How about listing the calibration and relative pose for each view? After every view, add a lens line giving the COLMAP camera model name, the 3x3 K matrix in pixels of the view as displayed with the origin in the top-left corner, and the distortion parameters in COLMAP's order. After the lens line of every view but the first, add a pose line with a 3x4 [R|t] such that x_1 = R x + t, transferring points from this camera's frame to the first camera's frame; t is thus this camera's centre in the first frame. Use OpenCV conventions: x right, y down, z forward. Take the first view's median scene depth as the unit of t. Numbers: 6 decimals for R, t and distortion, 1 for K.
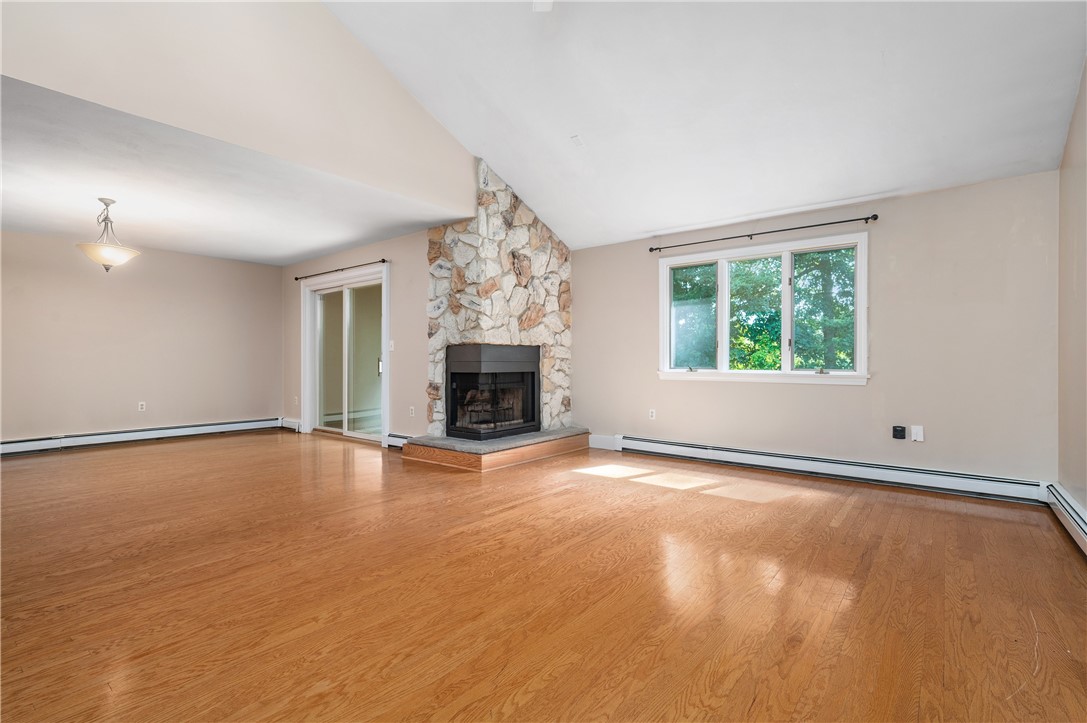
lens RADIAL K [[510.0, 0, 540.6], [0, 510.0, 359.3], [0, 0, 1]] dist [0.000239, 0.000429]
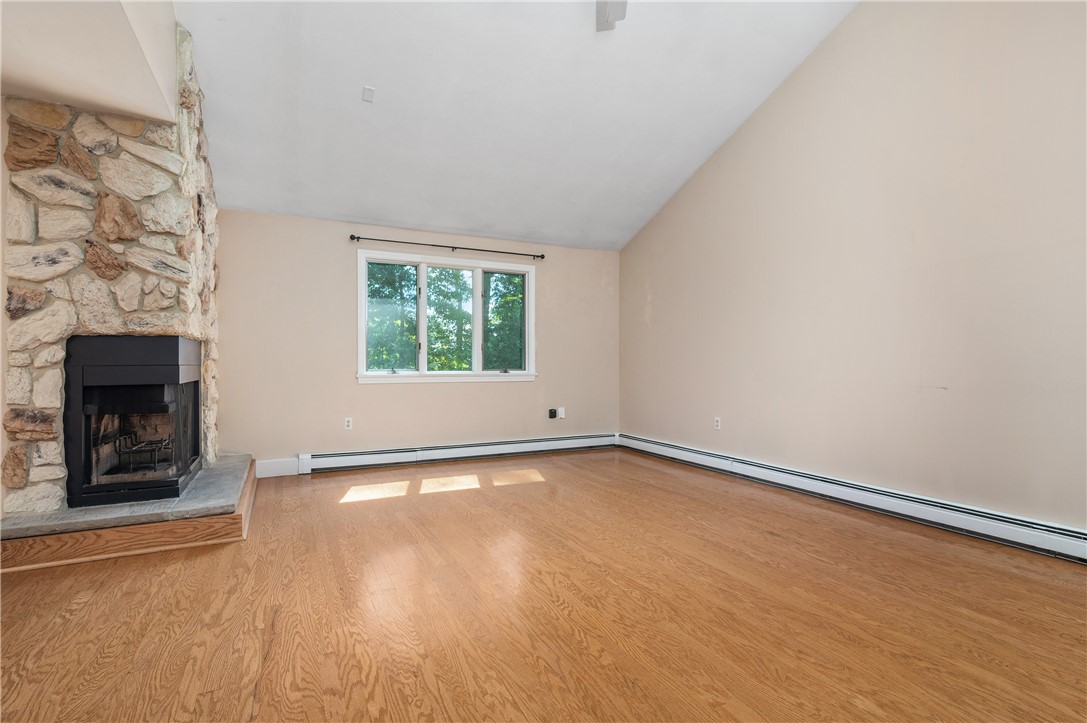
lens RADIAL K [[515.7, 0, 537.8], [0, 515.7, 358.5], [0, 0, 1]] dist [0.001683, 0.000046]
pose [[0.427284, 0.004185, 0.904108, -0.462573], [-0.001395, 0.999991, -0.003969, -0.001635], [-0.904116, 0.000435, 0.427286, 0.335440]]
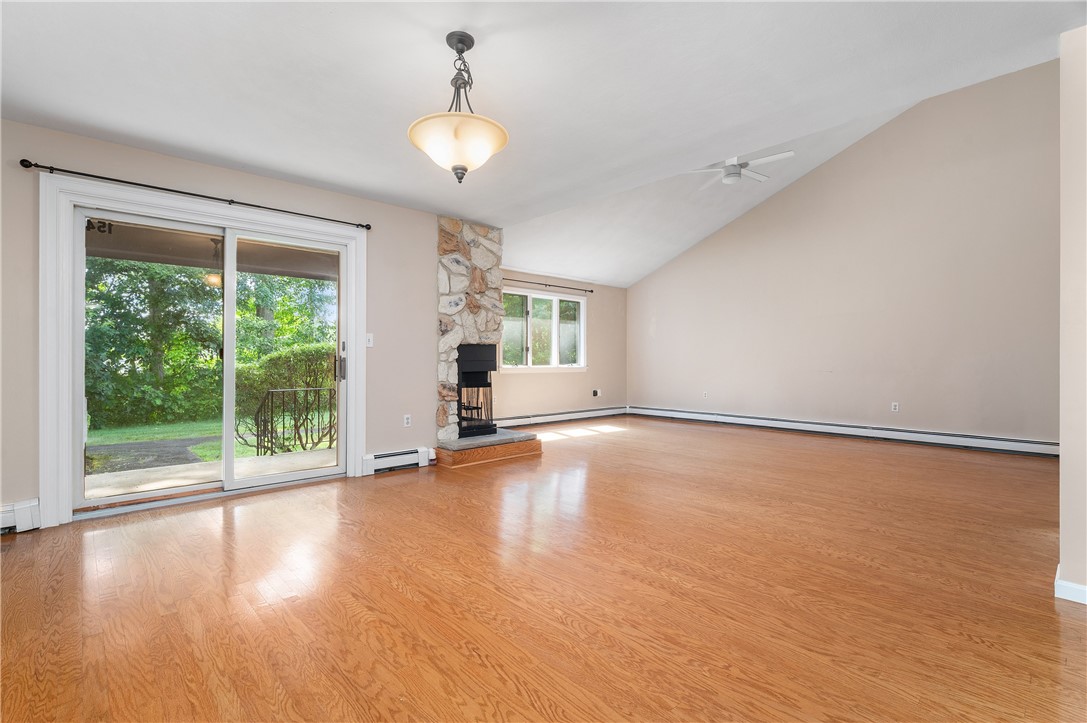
lens RADIAL K [[499.8, 0, 537.9], [0, 499.8, 359.4], [0, 0, 1]] dist [-0.000663, -0.000085]
pose [[0.157787, 0.000427, 0.987473, -1.101254], [-0.004433, 0.999990, 0.000276, 0.000653], [-0.987463, -0.004421, 0.157787, 0.704048]]
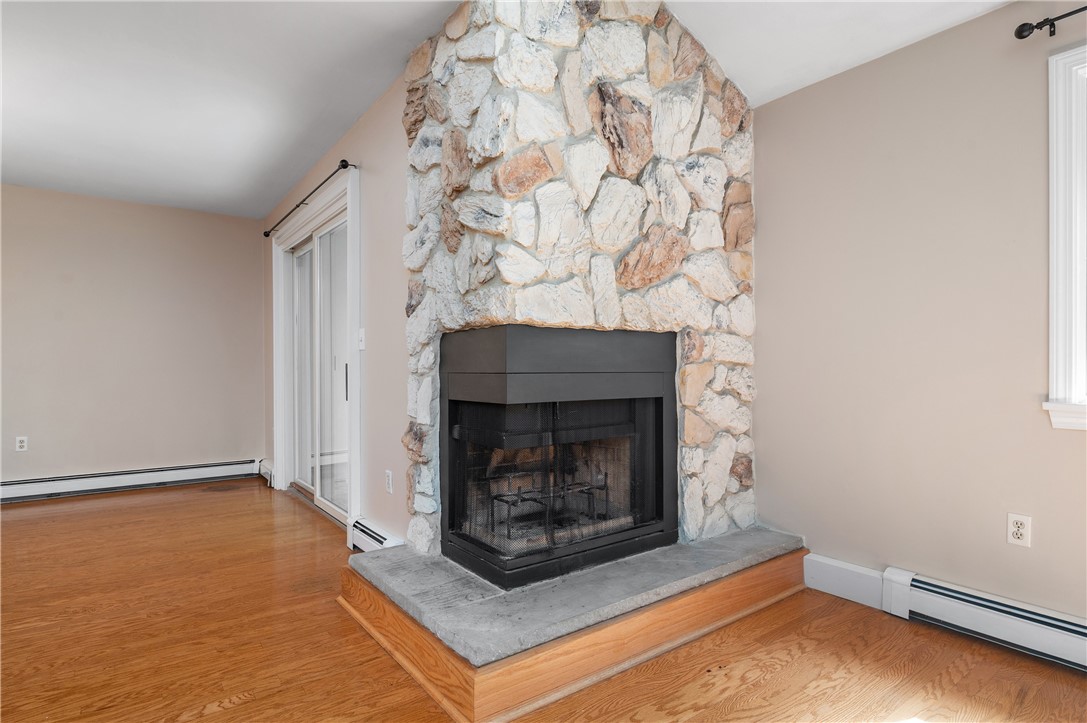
lens RADIAL K [[569.0, 0, 540.3], [0, 569.0, 369.2], [0, 0, 1]] dist [-0.000005, 0.000004]
pose [[0.966969, -0.001760, -0.254887, 0.010353], [0.003713, 0.999967, 0.007179, -0.001275], [0.254866, -0.007888, 0.966944, 0.579013]]
